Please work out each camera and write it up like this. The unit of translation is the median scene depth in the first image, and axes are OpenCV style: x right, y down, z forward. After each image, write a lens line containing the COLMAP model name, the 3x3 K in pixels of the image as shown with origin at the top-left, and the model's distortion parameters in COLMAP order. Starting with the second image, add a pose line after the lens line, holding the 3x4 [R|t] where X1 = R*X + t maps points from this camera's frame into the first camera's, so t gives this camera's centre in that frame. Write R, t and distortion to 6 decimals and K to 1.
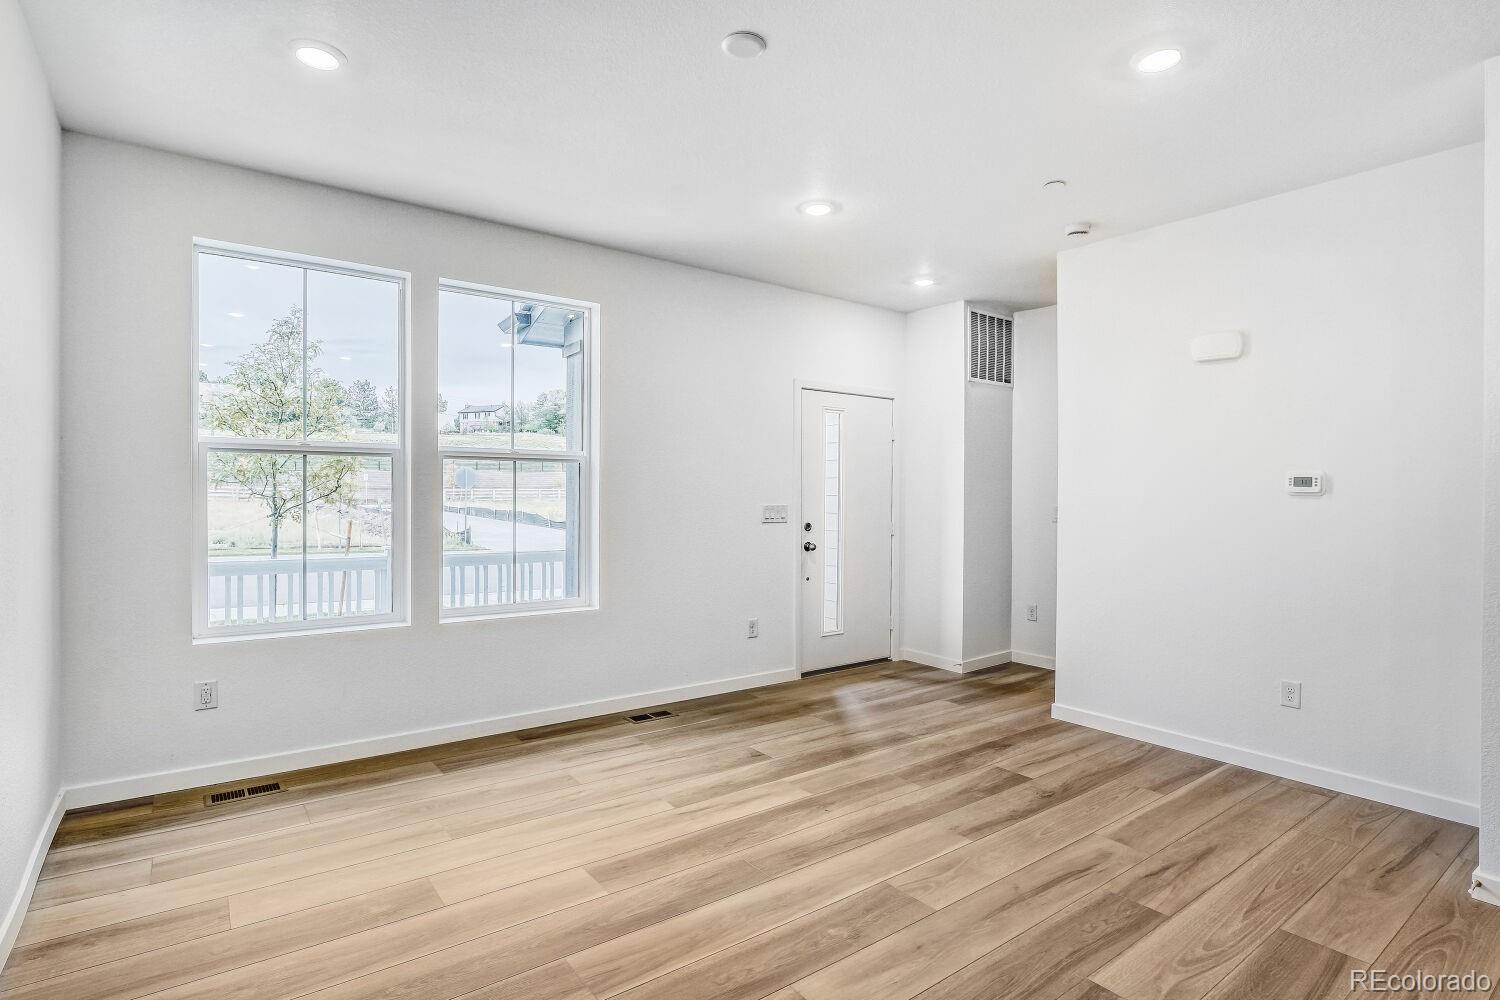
lens RADIAL K [[744.5, 0, 743.0], [0, 744.5, 497.0], [0, 0, 1]] dist [-0.017073, -0.000360]
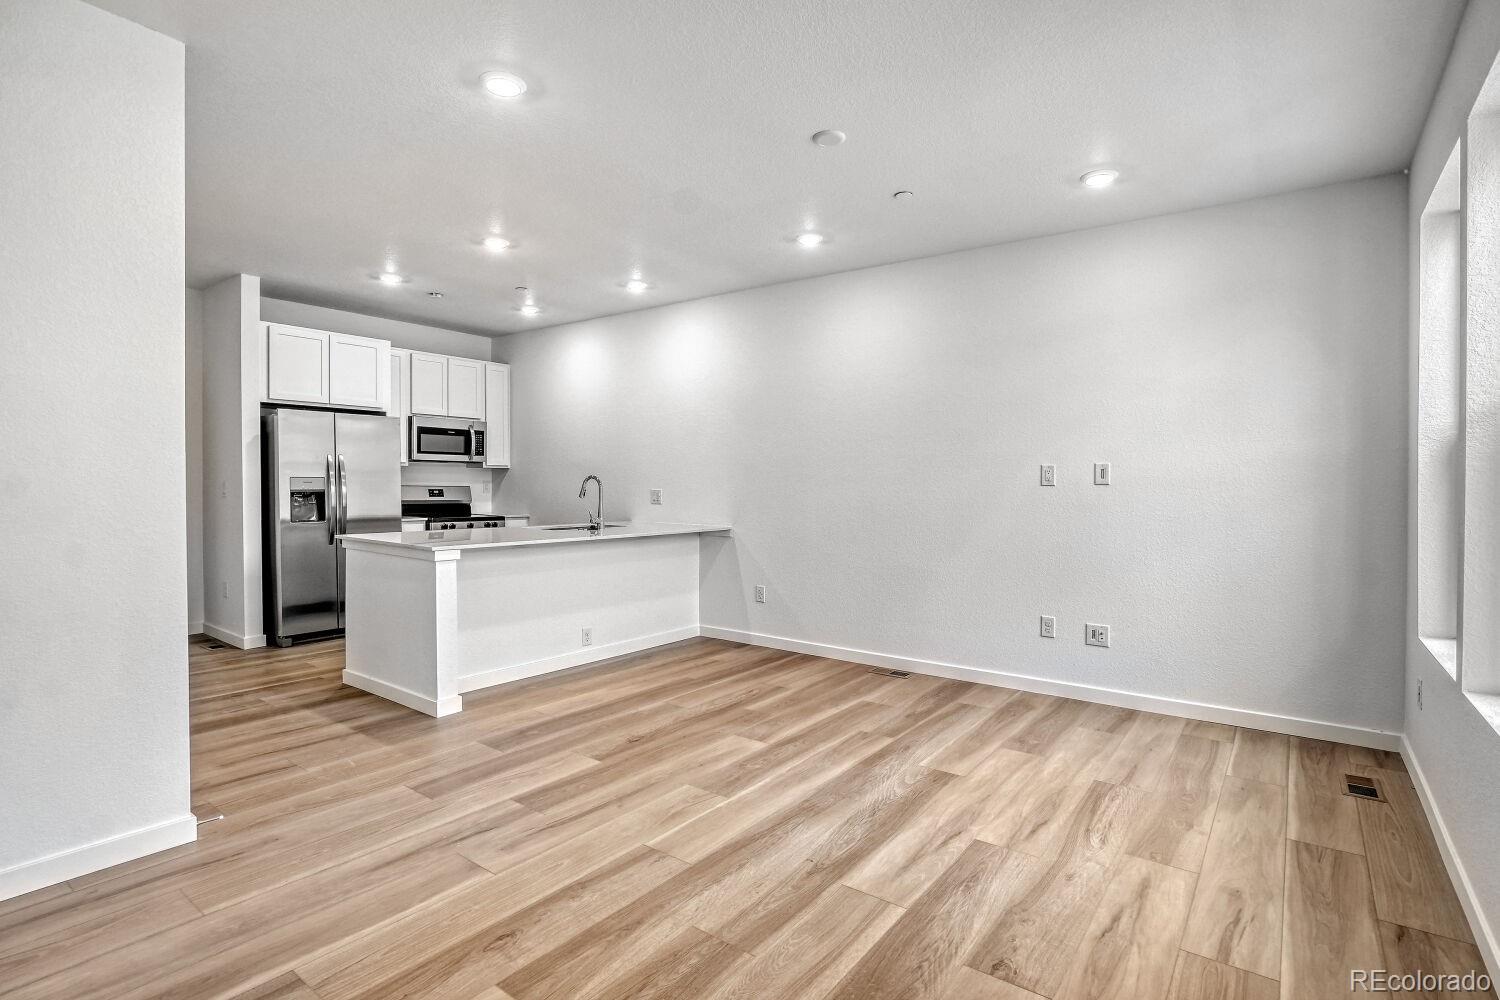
lens RADIAL K [[744.5, 0, 753.7], [0, 744.5, 524.6], [0, 0, 1]] dist [-0.017073, -0.000360]
pose [[-0.955930, 0.000066, -0.293595, 0.414379], [-0.018337, 0.998034, 0.059930, 0.005852], [0.293022, 0.062672, -0.954050, 1.743561]]
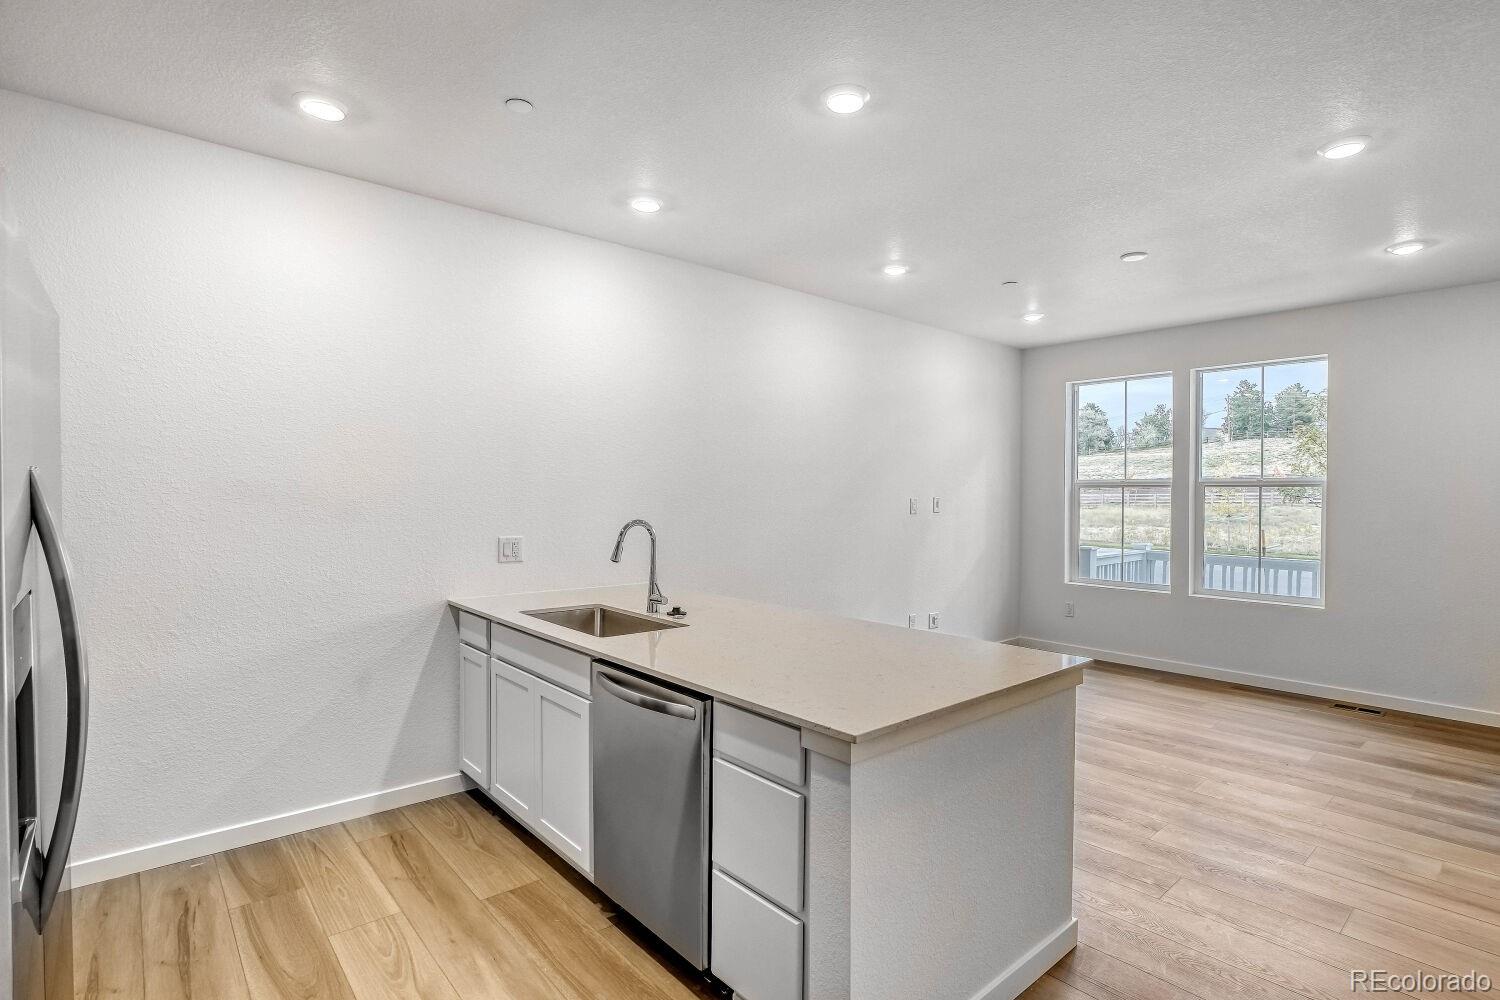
lens RADIAL K [[744.5, 0, 745.8], [0, 744.5, 497.8], [0, 0, 1]] dist [-0.017073, -0.000360]
pose [[0.063061, 0.001463, -0.998009, 1.332485], [-0.006294, 0.999980, 0.001068, -0.035167], [0.997990, 0.006214, 0.063069, -0.016703]]
